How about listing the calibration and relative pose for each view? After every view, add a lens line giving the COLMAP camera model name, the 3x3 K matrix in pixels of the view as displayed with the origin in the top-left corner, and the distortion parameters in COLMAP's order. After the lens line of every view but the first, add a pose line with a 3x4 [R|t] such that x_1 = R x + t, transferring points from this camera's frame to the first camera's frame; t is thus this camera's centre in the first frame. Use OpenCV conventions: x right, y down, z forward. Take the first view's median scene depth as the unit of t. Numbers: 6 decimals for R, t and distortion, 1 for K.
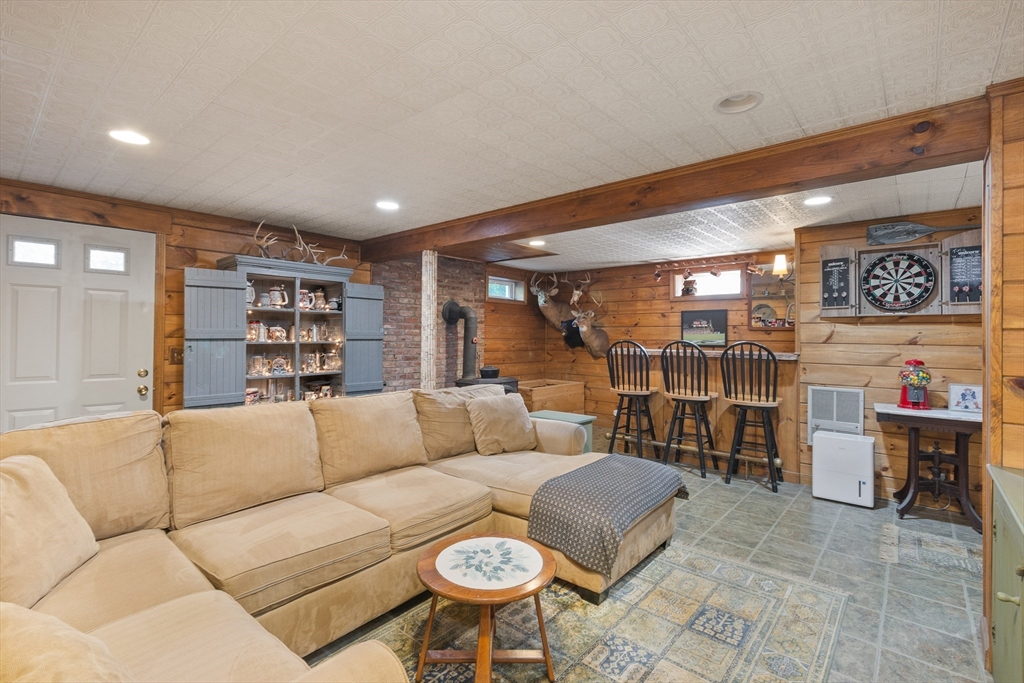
lens RADIAL K [[475.0, 0, 516.2], [0, 475.0, 335.2], [0, 0, 1]] dist [-0.000545, -0.001048]
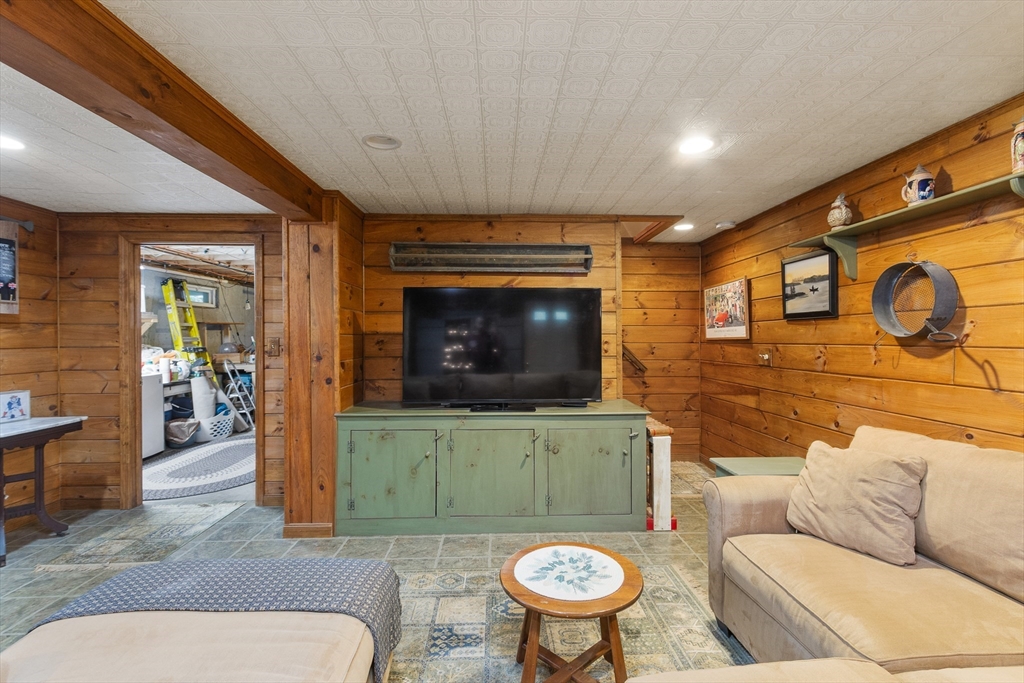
lens RADIAL K [[462.1, 0, 509.1], [0, 462.1, 338.6], [0, 0, 1]] dist [0.004030, 0.000066]
pose [[-0.666041, -0.007821, 0.745874, -0.331754], [-0.000192, 0.999947, 0.010314, -0.007116], [-0.745915, 0.006726, -0.666007, 0.837407]]
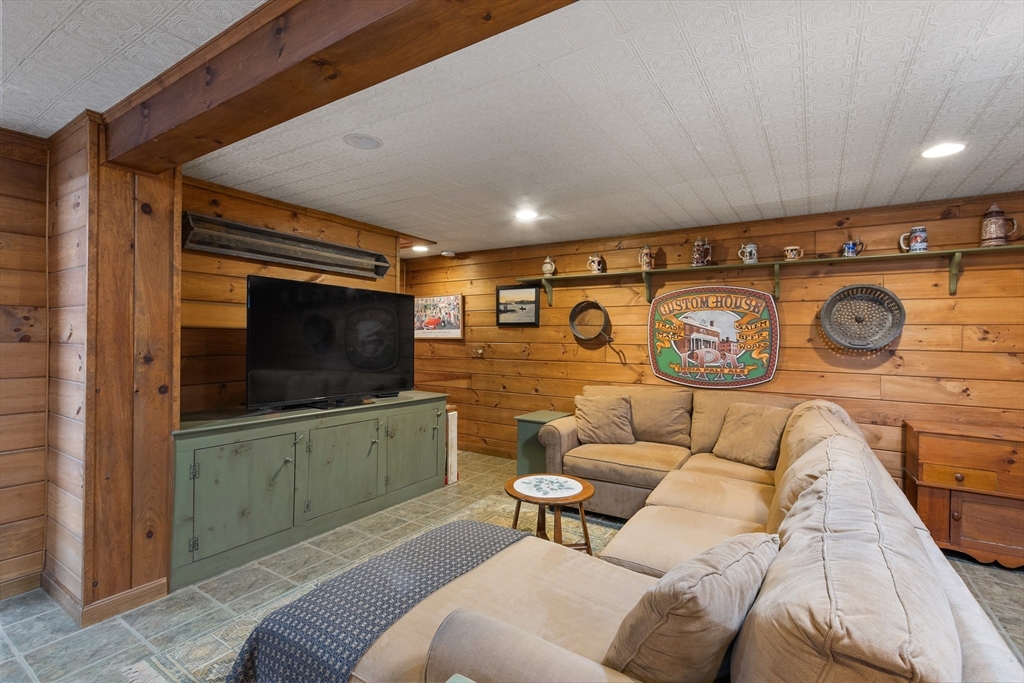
lens RADIAL K [[462.1, 0, 506.5], [0, 462.1, 340.0], [0, 0, 1]] dist [0.004030, 0.000066]
pose [[-0.994109, -0.022045, -0.106123, 0.120139], [-0.022749, 0.999727, 0.005422, -0.002745], [0.105975, 0.007805, -0.994338, 1.203361]]
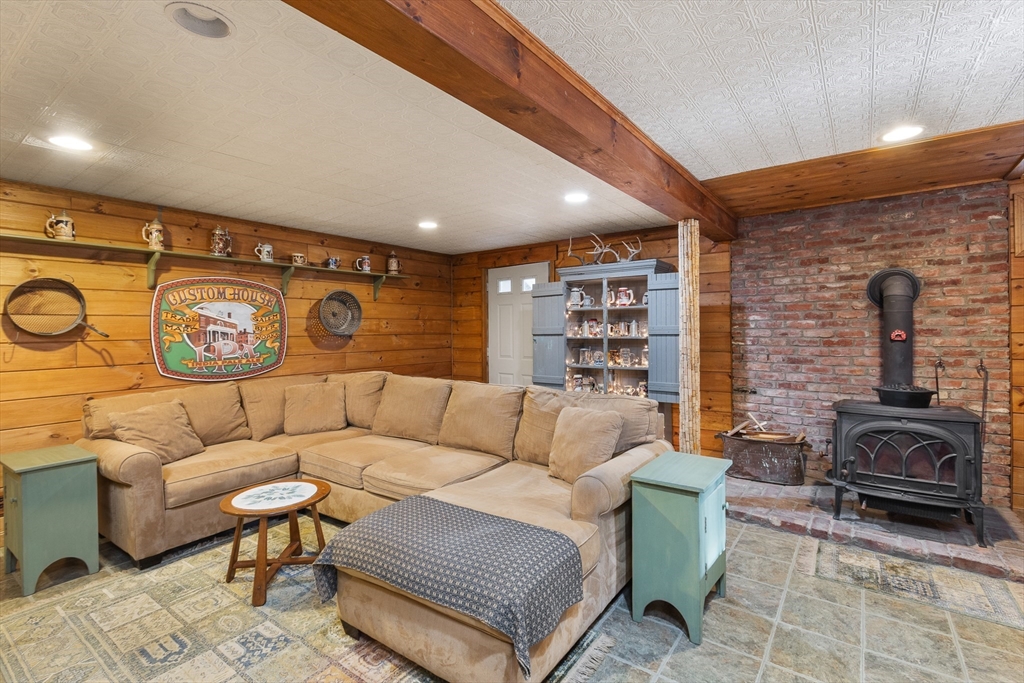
lens RADIAL K [[475.0, 0, 521.9], [0, 475.0, 342.1], [0, 0, 1]] dist [-0.000545, -0.001048]
pose [[0.069817, 0.018665, -0.997385, 0.671685], [0.011902, 0.999738, 0.019542, 0.002637], [0.997489, -0.013235, 0.069576, 0.791651]]
